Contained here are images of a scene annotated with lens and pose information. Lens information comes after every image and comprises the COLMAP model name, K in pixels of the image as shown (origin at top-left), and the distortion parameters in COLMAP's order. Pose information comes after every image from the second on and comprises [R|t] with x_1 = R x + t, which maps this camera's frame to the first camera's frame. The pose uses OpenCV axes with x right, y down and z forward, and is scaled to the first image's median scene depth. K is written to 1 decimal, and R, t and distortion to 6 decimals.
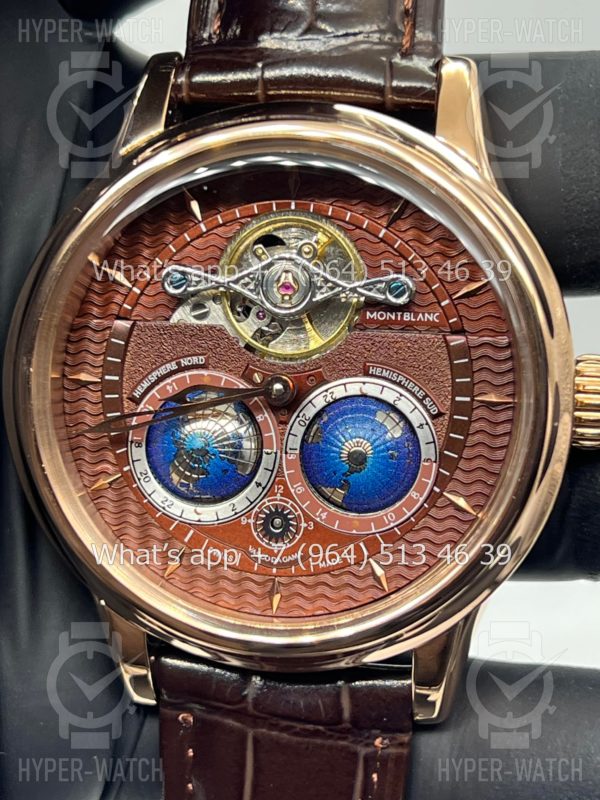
lens RADIAL K [[1817.9, 0, 306.2], [0, 1817.9, 392.9], [0, 0, 1]] dist [0.262242, 0.000000]
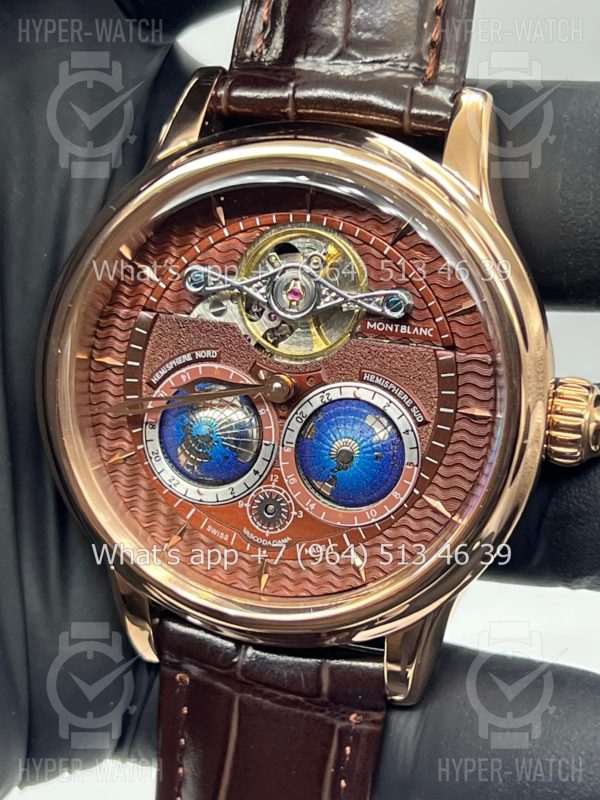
lens RADIAL K [[1817.9, 0, 307.1], [0, 1817.9, 393.9], [0, 0, 1]] dist [0.262242, 0.000000]
pose [[0.990888, 0.081568, -0.107177, 0.116344], [-0.078342, 0.996347, 0.033976, -0.035626], [0.109557, -0.025270, 0.993659, -0.076412]]
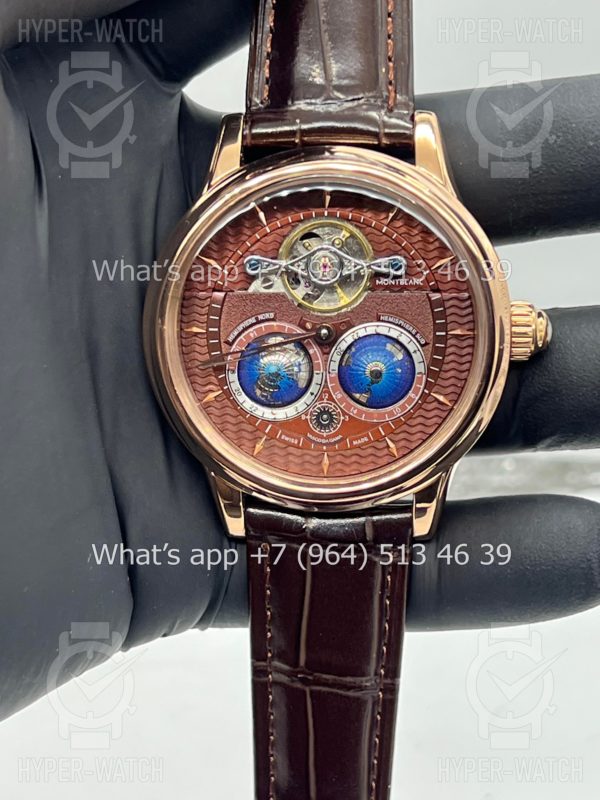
lens RADIAL K [[1817.9, 0, 299.4], [0, 1817.9, 401.5], [0, 0, 1]] dist [0.262242, 0.000000]
pose [[0.994957, -0.048849, 0.087600, -0.173441], [0.043683, 0.997245, 0.059951, -0.037053], [-0.090287, -0.055822, 0.994350, -0.550688]]
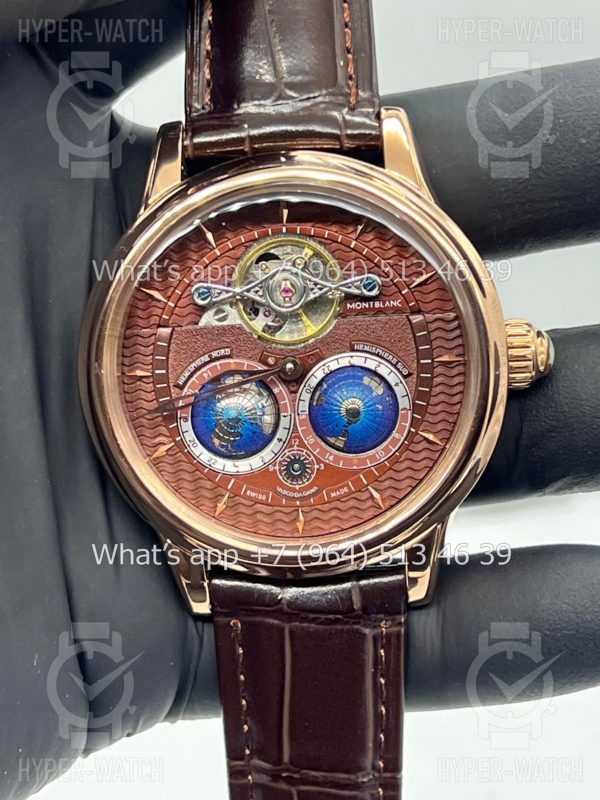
lens RADIAL K [[1817.9, 0, 293.3], [0, 1817.9, 384.7], [0, 0, 1]] dist [0.262242, 0.000000]
pose [[0.989980, -0.099505, 0.100187, -0.145461], [0.098742, 0.995034, 0.012559, -0.005938], [-0.100939, -0.002541, 0.994889, -0.328003]]
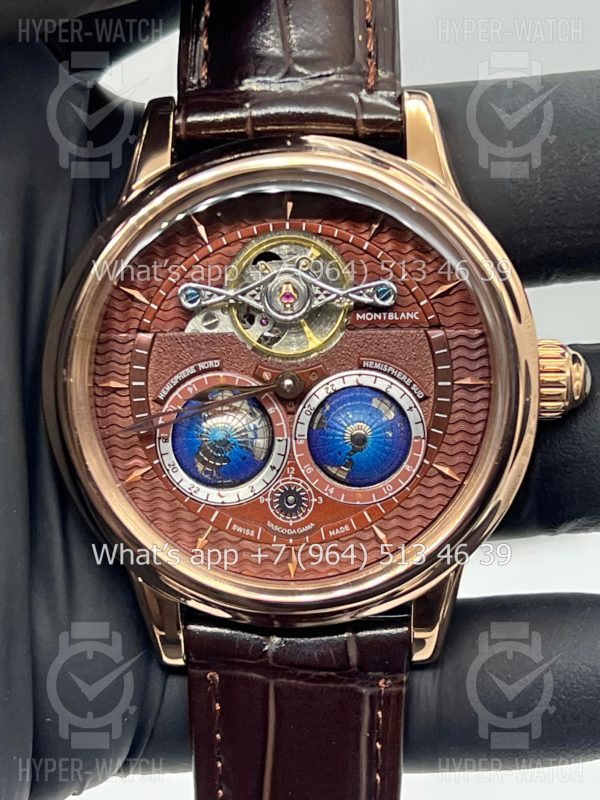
lens RADIAL K [[1817.9, 0, 302.5], [0, 1817.9, 398.0], [0, 0, 1]] dist [0.262242, 0.000000]
pose [[0.991378, -0.060491, 0.116231, -0.138899], [0.059751, 0.998165, 0.009844, -0.004355], [-0.116613, -0.002814, 0.993173, -0.152179]]
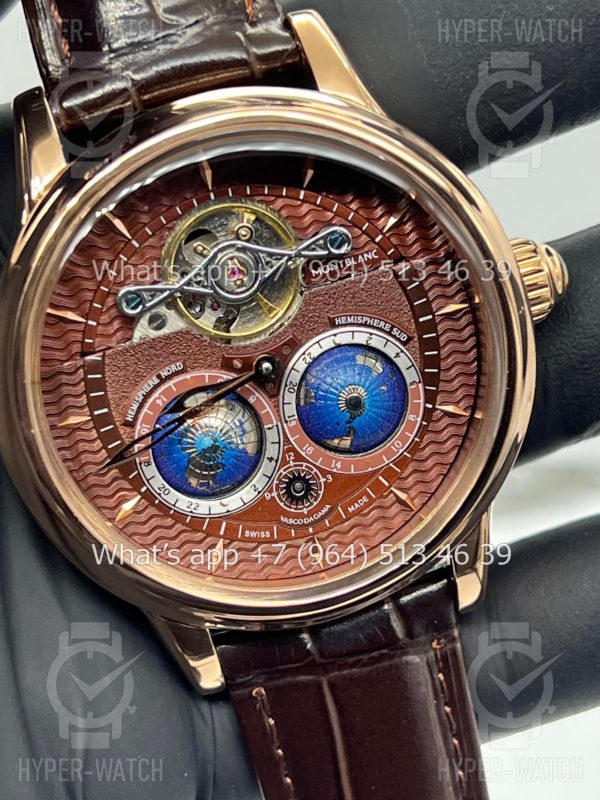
lens RADIAL K [[1817.9, 0, 302.6], [0, 1817.9, 384.5], [0, 0, 1]] dist [0.262242, 0.000000]
pose [[0.910776, -0.338130, 0.236971, -0.242726], [0.322560, 0.940941, 0.102884, -0.092021], [-0.257764, -0.017267, 0.966054, -0.019064]]
